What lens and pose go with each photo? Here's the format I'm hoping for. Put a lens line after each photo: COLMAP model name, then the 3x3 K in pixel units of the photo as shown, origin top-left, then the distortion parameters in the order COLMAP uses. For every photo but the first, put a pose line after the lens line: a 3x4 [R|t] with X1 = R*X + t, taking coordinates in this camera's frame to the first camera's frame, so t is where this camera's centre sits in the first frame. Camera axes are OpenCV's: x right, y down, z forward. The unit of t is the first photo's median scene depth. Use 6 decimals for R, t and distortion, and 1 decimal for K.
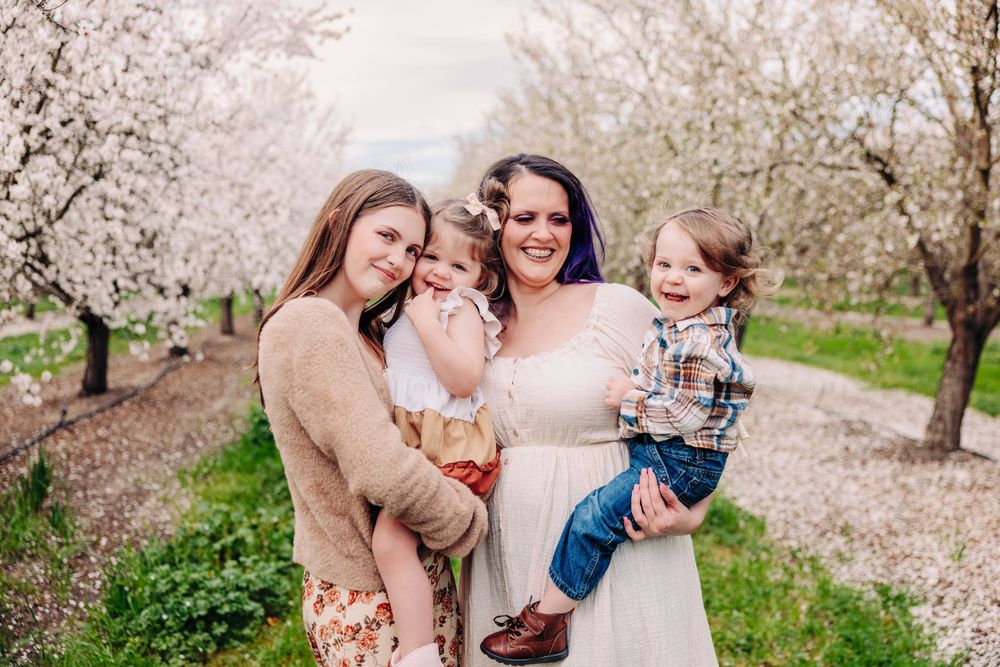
lens RADIAL K [[1295.4, 0, 500.0], [0, 1295.4, 333.5], [0, 0, 1]] dist [0.022348, 0.037767]
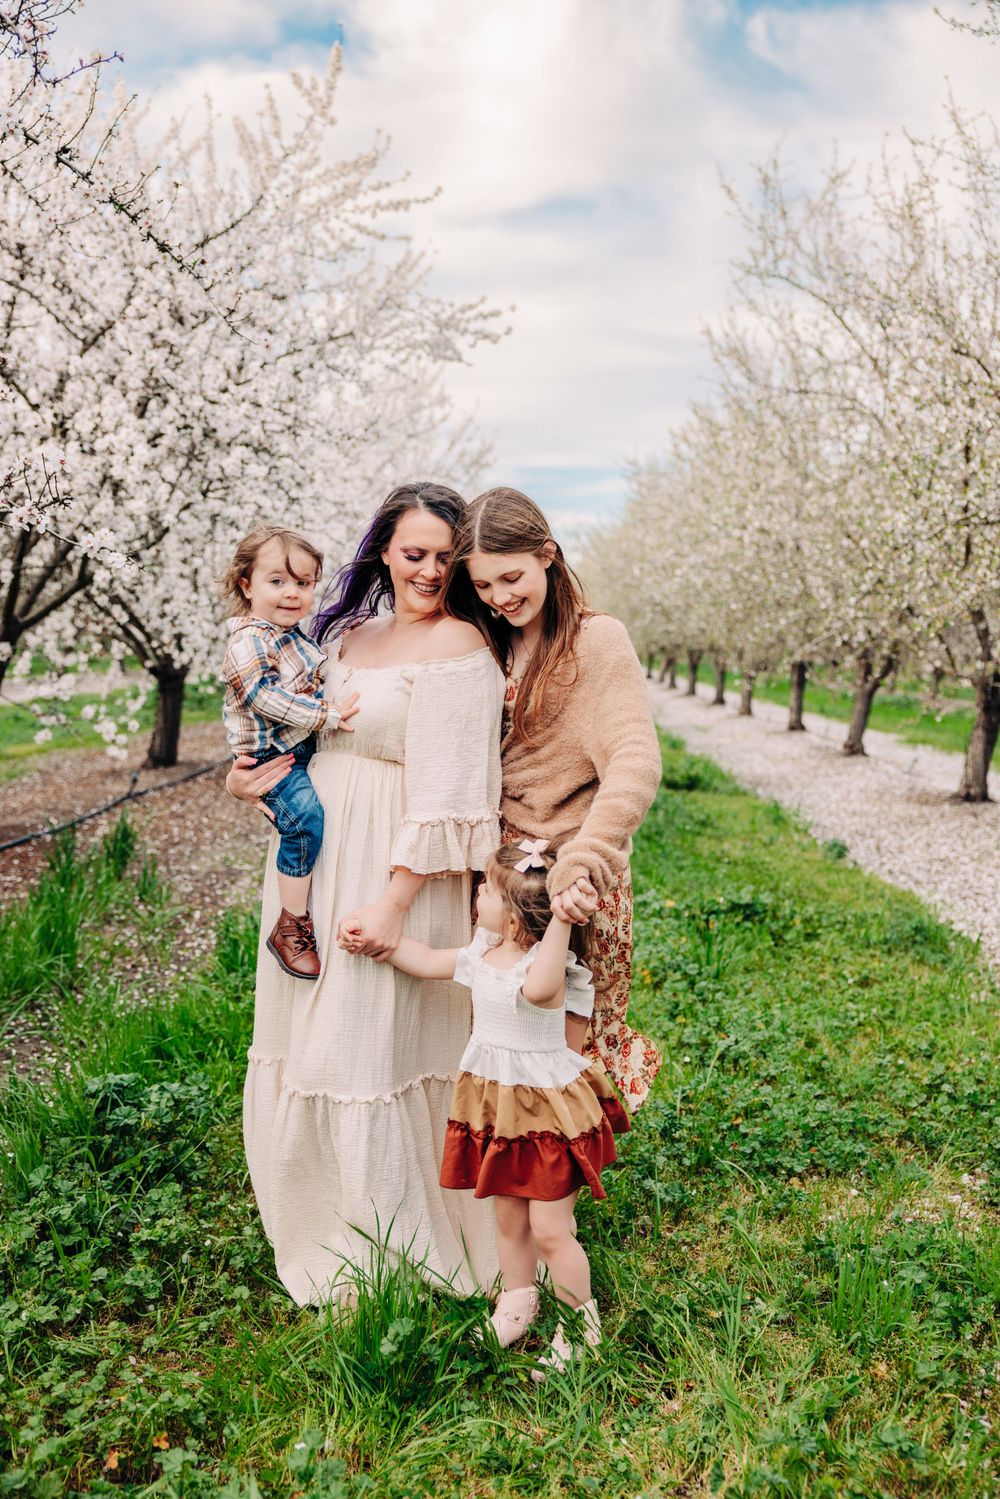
lens RADIAL K [[1957.7, 0, 500.0], [0, 1957.7, 749.5], [0, 0, 1]] dist [0.004824, 0.007558]
pose [[0.994413, 0.051877, -0.091935, 0.008092], [-0.052344, 0.998626, -0.002675, 0.036468], [0.091670, 0.007473, 0.995761, -0.237188]]
